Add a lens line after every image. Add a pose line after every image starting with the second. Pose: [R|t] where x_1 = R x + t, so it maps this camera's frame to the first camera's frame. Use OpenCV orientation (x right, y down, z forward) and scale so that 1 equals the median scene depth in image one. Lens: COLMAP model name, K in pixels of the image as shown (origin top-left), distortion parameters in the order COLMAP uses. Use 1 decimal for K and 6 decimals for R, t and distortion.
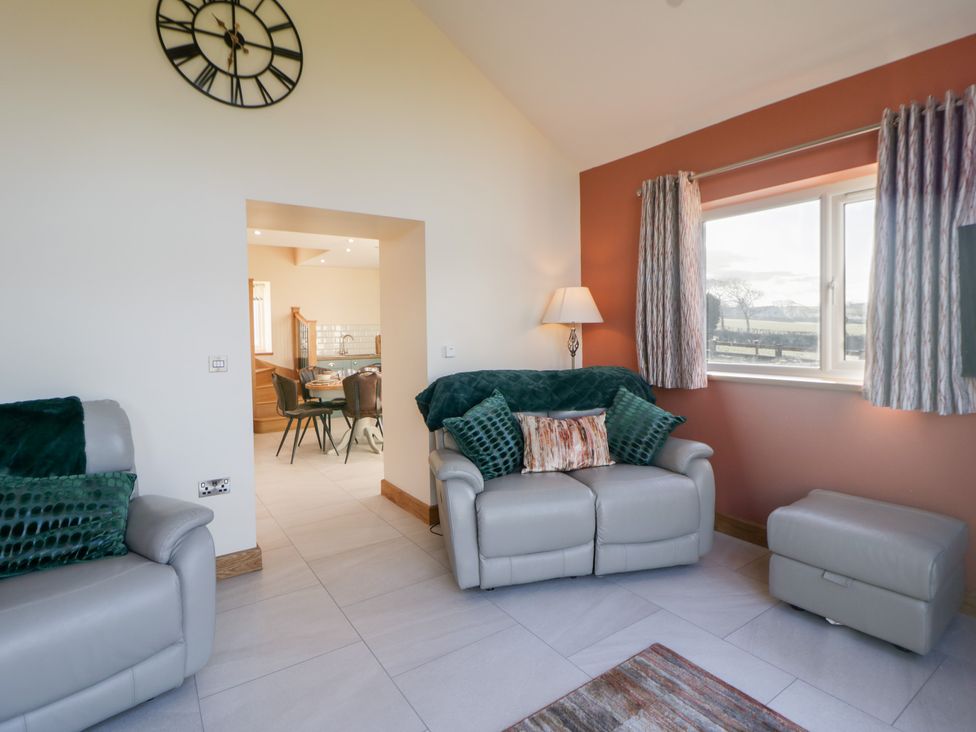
lens RADIAL K [[510.6, 0, 503.8], [0, 510.6, 343.1], [0, 0, 1]] dist [0.003049, -0.012974]
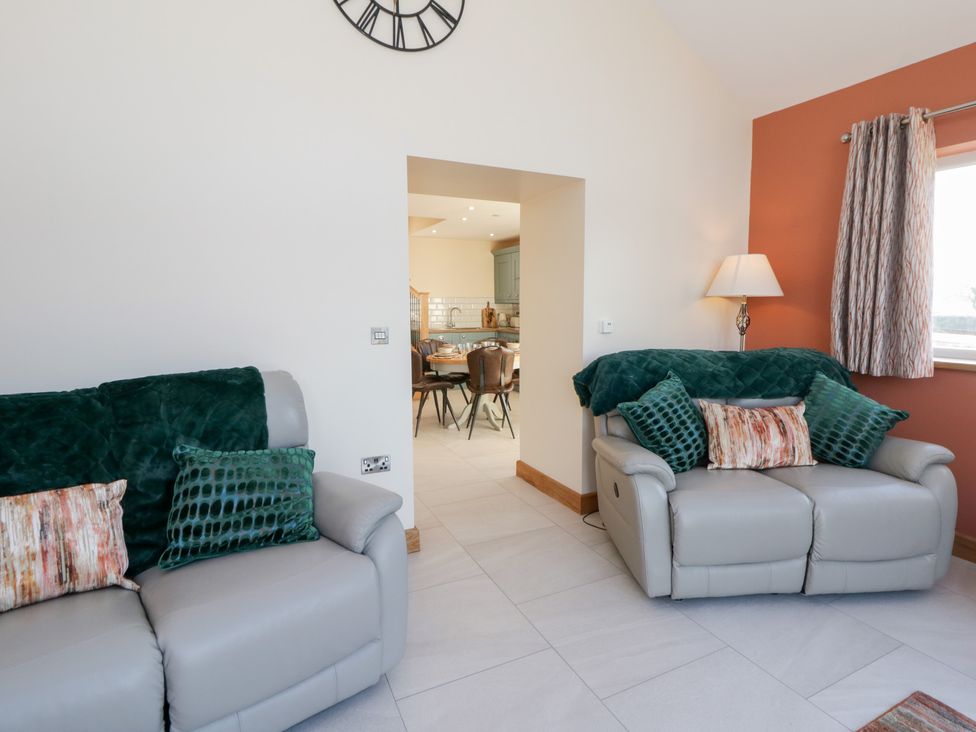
lens RADIAL K [[515.5, 0, 503.5], [0, 515.5, 352.1], [0, 0, 1]] dist [0.002858, -0.014913]
pose [[0.987196, 0.027168, -0.157184, -0.175692], [-0.016689, 0.997572, 0.067608, 0.003178], [0.158639, -0.064119, 0.985252, 0.095044]]
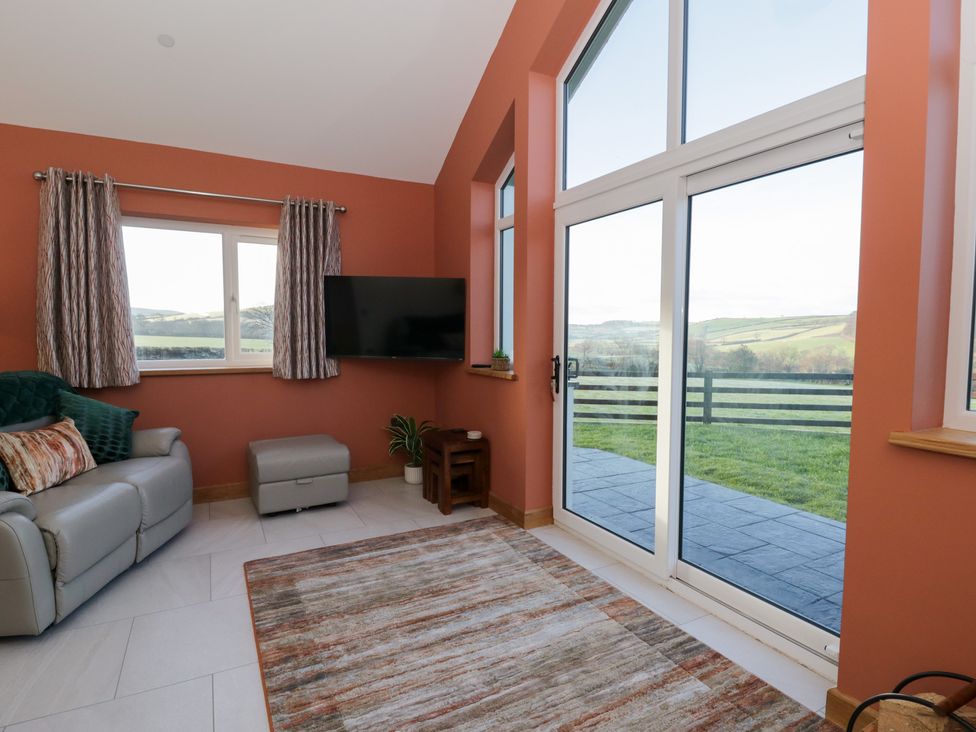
lens RADIAL K [[519.4, 0, 498.8], [0, 519.4, 350.4], [0, 0, 1]] dist [0.005901, -0.014961]
pose [[0.107498, -0.023143, 0.993936, -0.712525], [0.018451, 0.999603, 0.021279, 0.009533], [-0.994034, 0.016052, 0.107882, 0.130845]]
